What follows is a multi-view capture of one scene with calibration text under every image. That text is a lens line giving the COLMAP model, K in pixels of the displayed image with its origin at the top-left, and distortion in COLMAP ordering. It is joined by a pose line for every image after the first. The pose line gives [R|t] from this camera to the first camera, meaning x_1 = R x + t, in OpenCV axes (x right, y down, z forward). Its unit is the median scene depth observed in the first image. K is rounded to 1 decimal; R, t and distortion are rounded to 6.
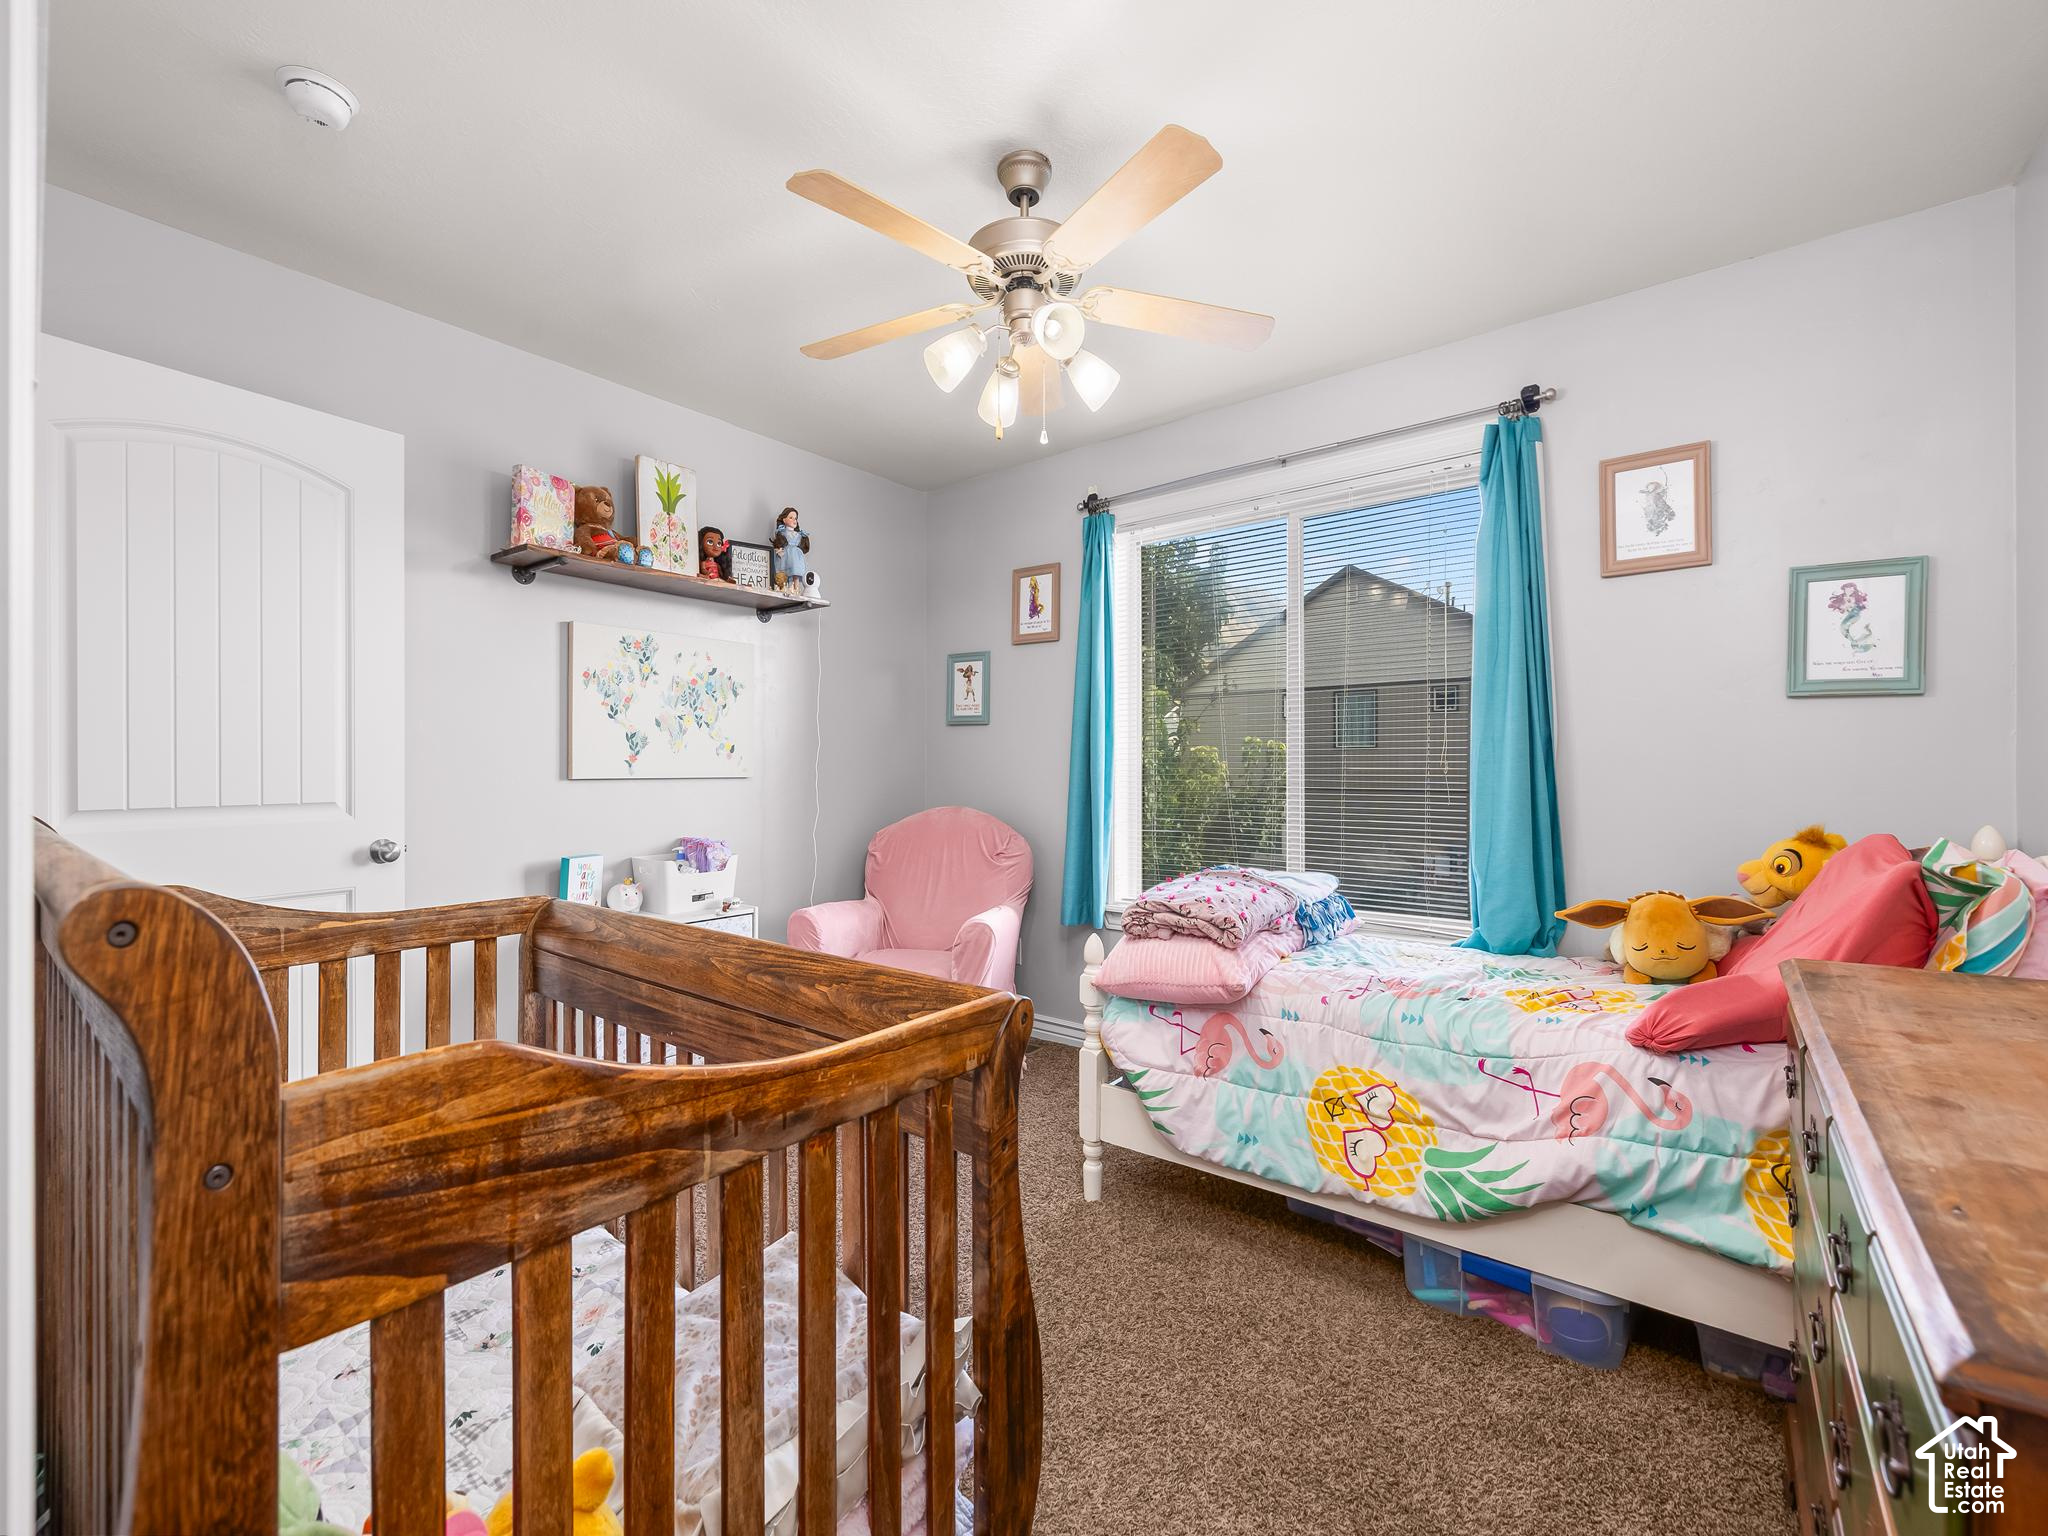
lens RADIAL K [[863.7, 0, 1024.0], [0, 863.7, 768.0], [0, 0, 1]] dist [-0.001453, -0.000132]
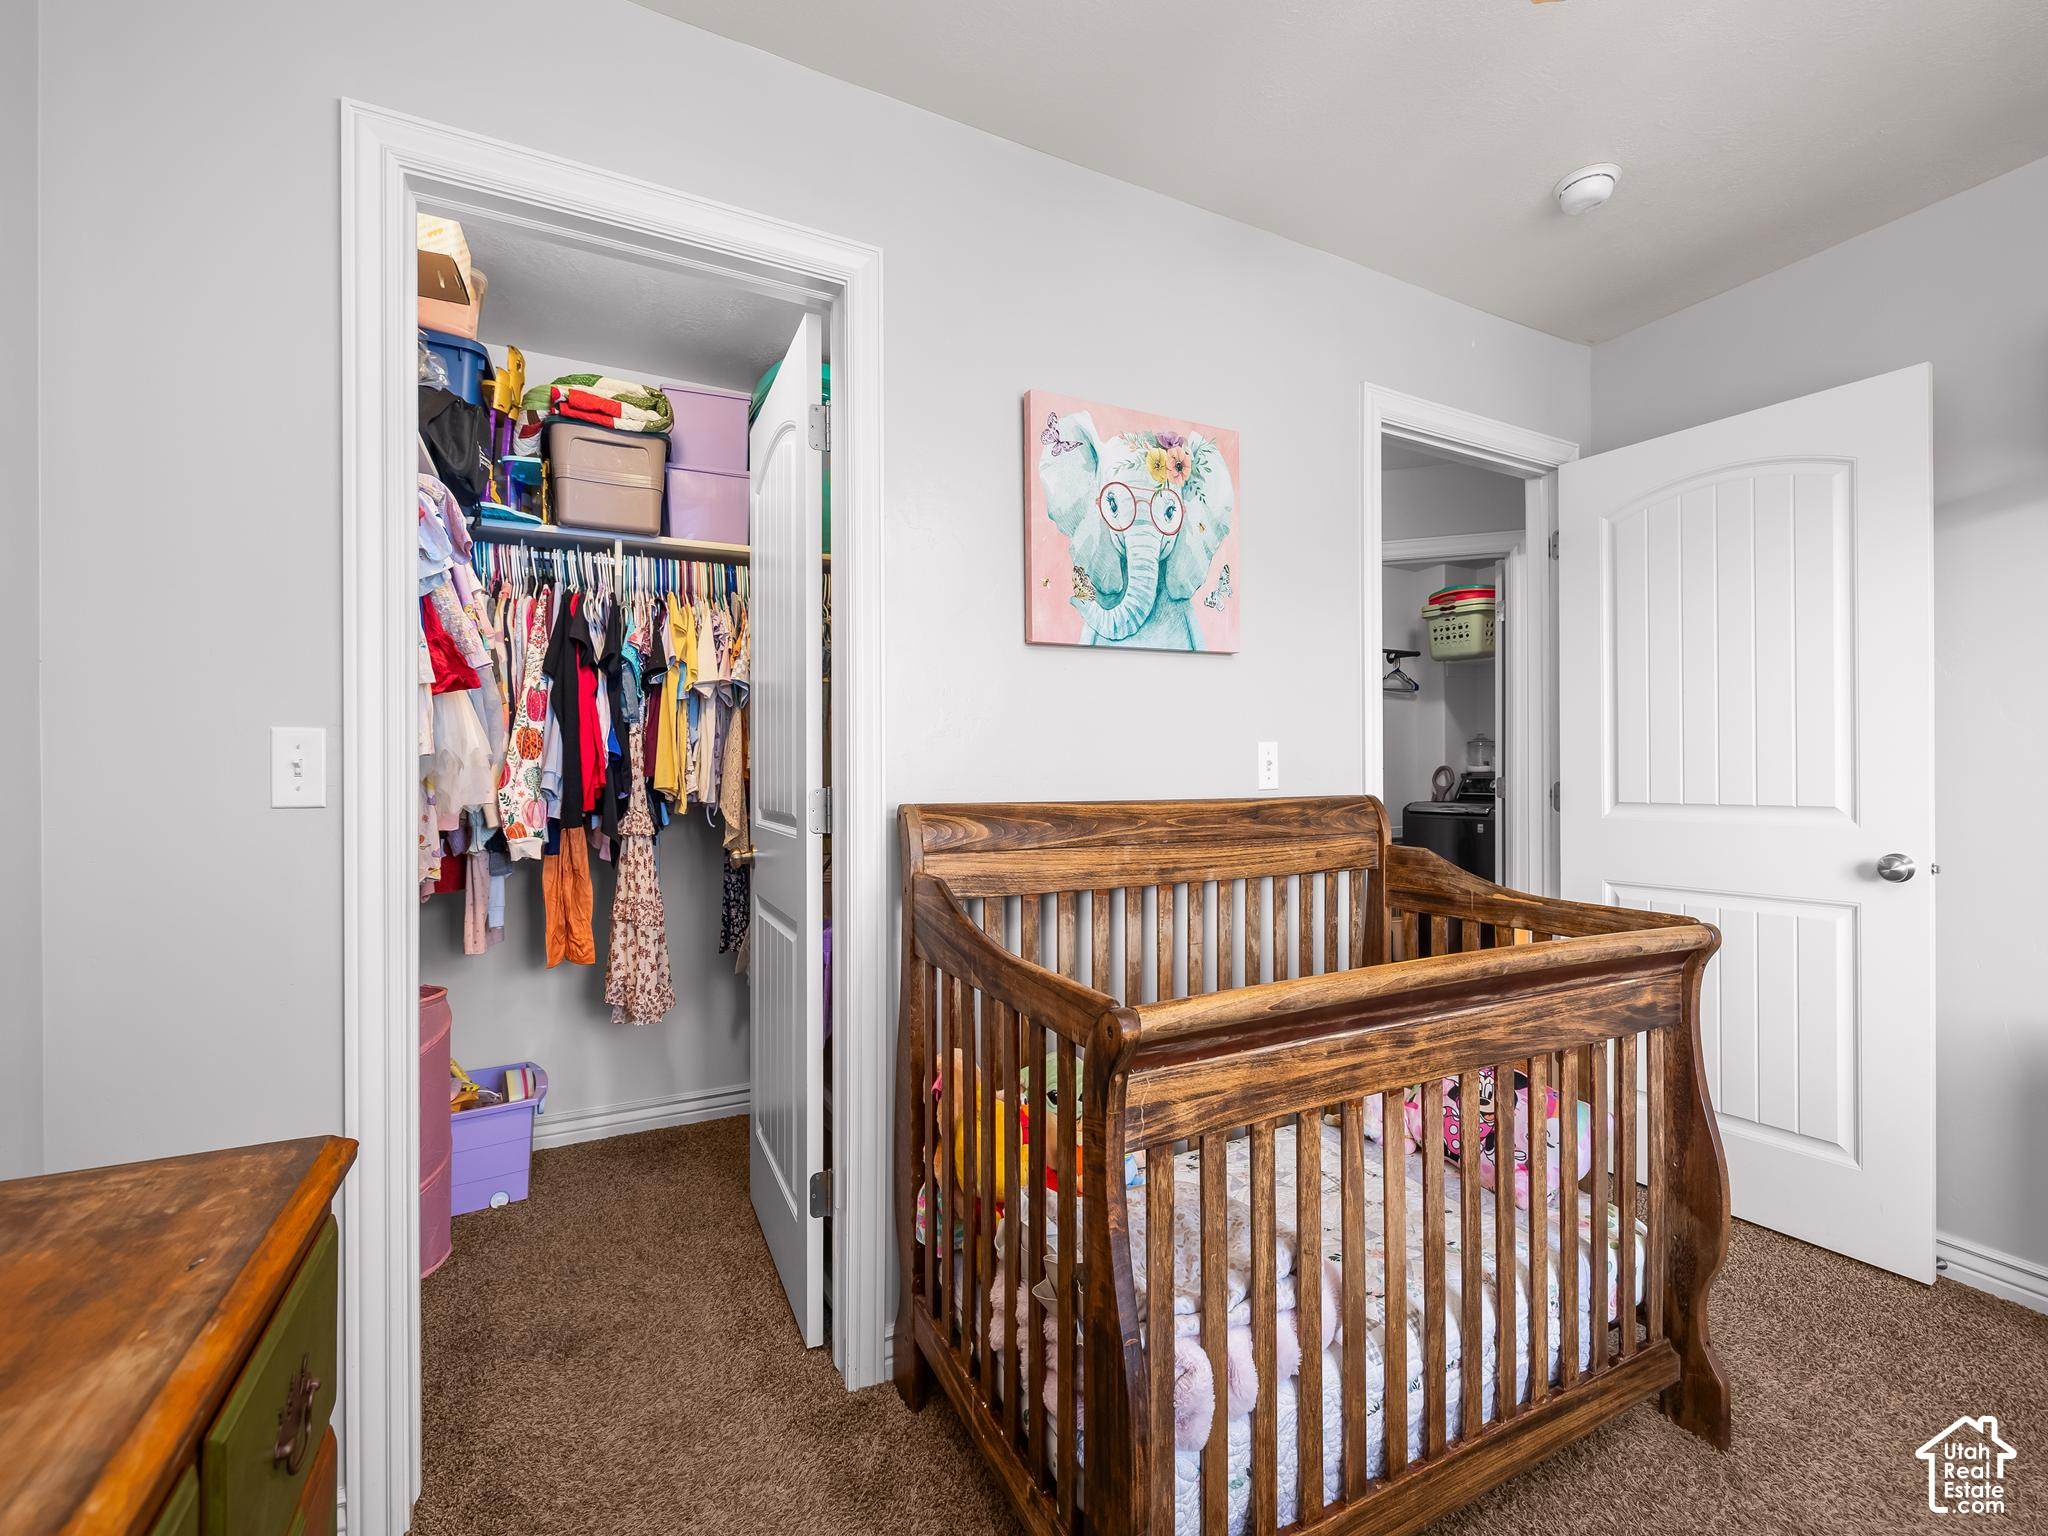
lens RADIAL K [[863.7, 0, 1024.0], [0, 863.7, 768.0], [0, 0, 1]] dist [-0.001453, -0.000132]
pose [[-0.426974, -0.004125, -0.904254, 0.179733], [0.001438, 0.999985, -0.005240, 0.000403], [0.904263, -0.003537, -0.426962, 0.265922]]
